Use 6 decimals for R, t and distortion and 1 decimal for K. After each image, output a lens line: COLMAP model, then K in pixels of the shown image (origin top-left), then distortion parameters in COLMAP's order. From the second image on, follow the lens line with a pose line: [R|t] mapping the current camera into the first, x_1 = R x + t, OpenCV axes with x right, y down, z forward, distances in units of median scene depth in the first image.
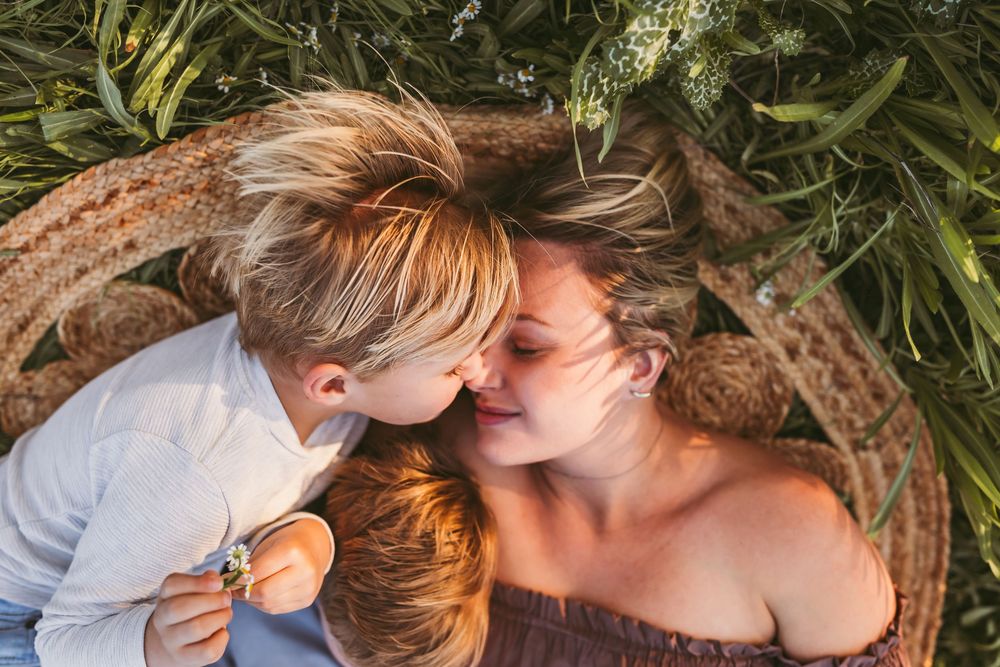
lens RADIAL K [[986.8, 0, 500.1], [0, 986.8, 336.0], [0, 0, 1]] dist [0.008354, 0.021555]
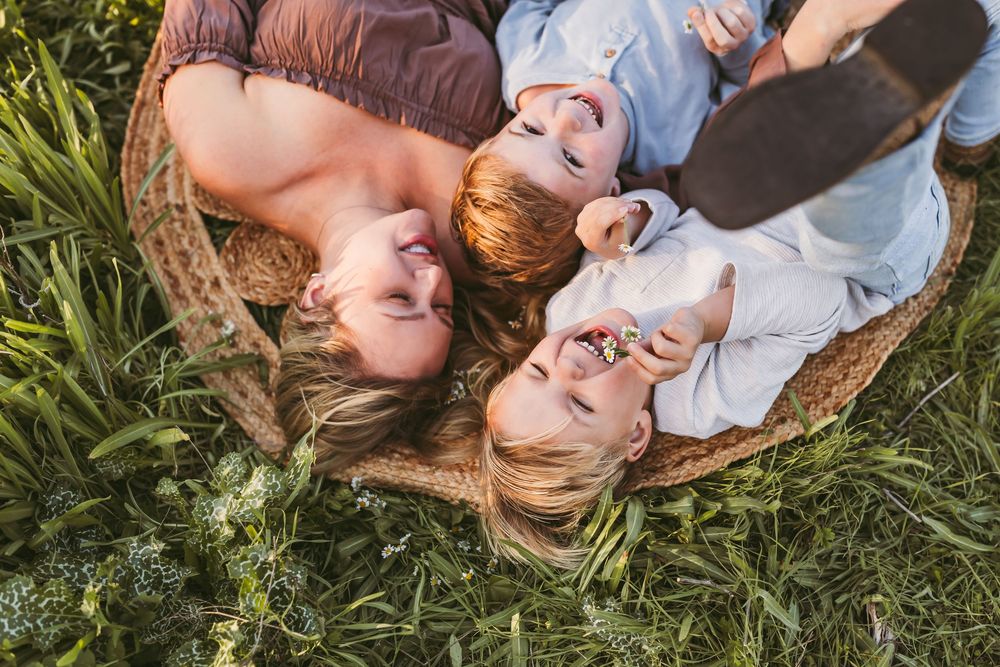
lens RADIAL K [[986.8, 0, 500.1], [0, 986.8, 336.0], [0, 0, 1]] dist [0.008354, 0.021555]
pose [[-0.988160, -0.134422, 0.073961, -0.192800], [0.136224, -0.990479, 0.019864, -0.028061], [0.070586, 0.029704, 0.997063, -0.303412]]
